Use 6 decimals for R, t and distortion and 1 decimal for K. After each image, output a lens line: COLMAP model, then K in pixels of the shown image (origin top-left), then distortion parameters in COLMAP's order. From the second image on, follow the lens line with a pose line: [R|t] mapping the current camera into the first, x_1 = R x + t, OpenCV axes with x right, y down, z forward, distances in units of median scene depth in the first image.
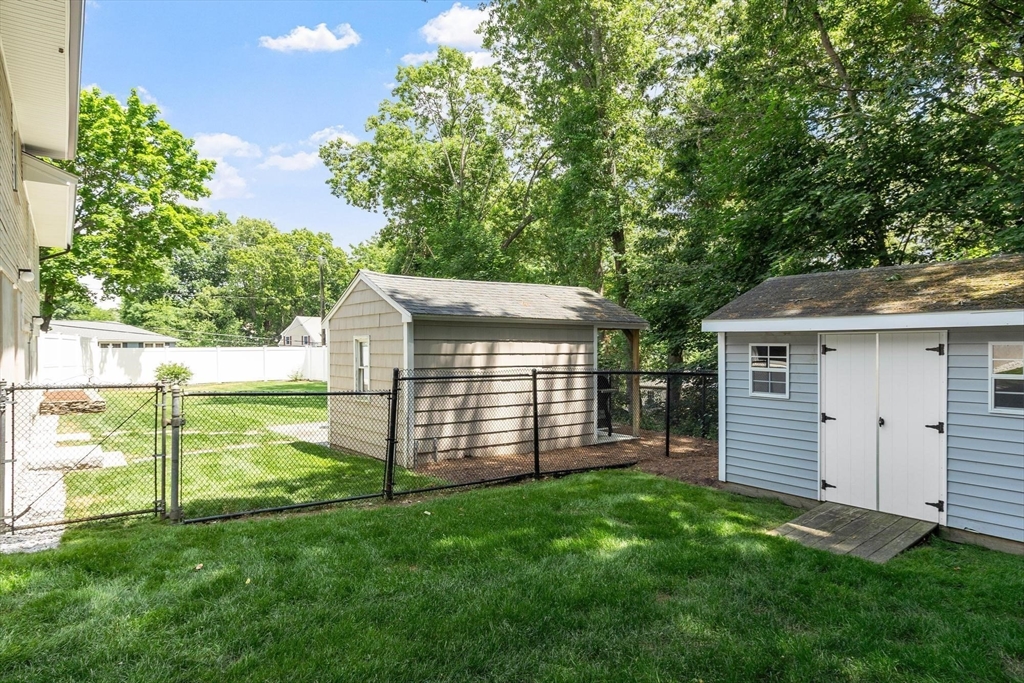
lens RADIAL K [[603.3, 0, 505.4], [0, 603.3, 351.2], [0, 0, 1]] dist [0.019158, -0.001539]
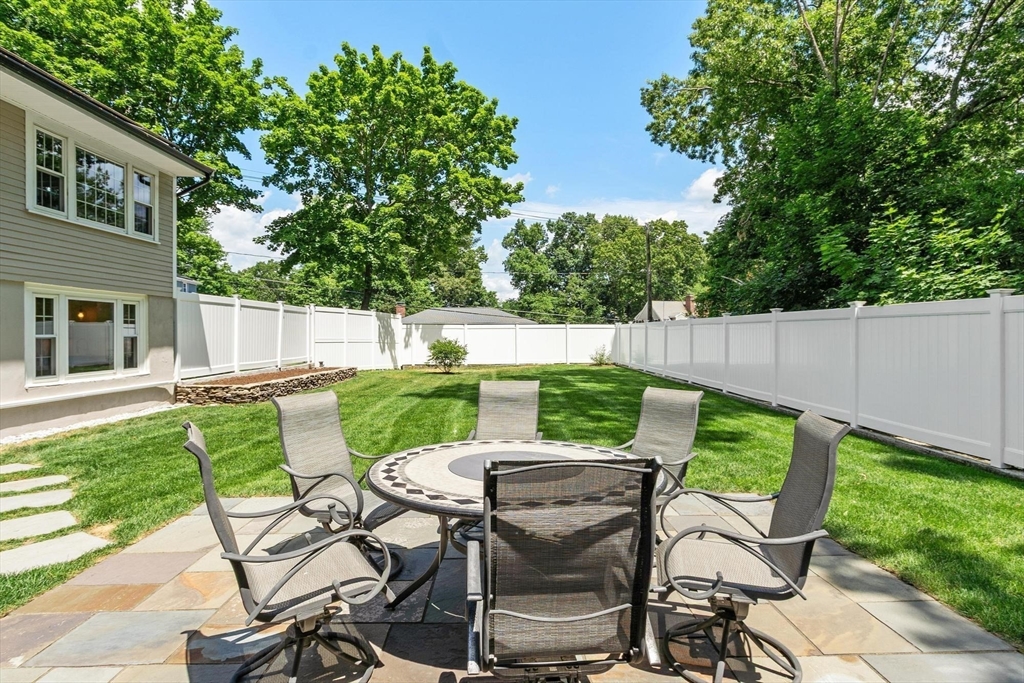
lens RADIAL K [[532.2, 0, 510.0], [0, 532.2, 334.4], [0, 0, 1]] dist [0.003082, 0.001908]
pose [[0.816063, 0.004623, -0.577945, -0.026208], [-0.007154, 0.999972, -0.002104, 0.009456], [0.577919, 0.005852, 0.816073, 0.331759]]
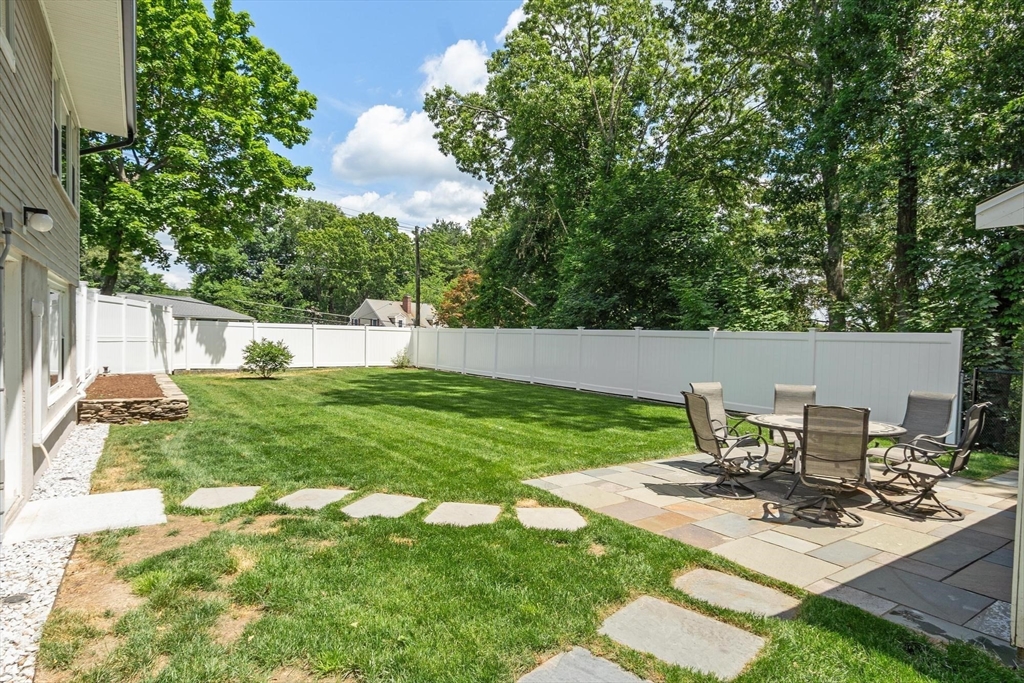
lens RADIAL K [[564.1, 0, 526.1], [0, 564.1, 354.8], [0, 0, 1]] dist [0.006880, 0.000649]
pose [[0.999138, 0.031975, -0.026475, -0.153994], [-0.031305, 0.999189, 0.025323, 0.006243], [0.027263, -0.024472, 0.999329, 0.224416]]
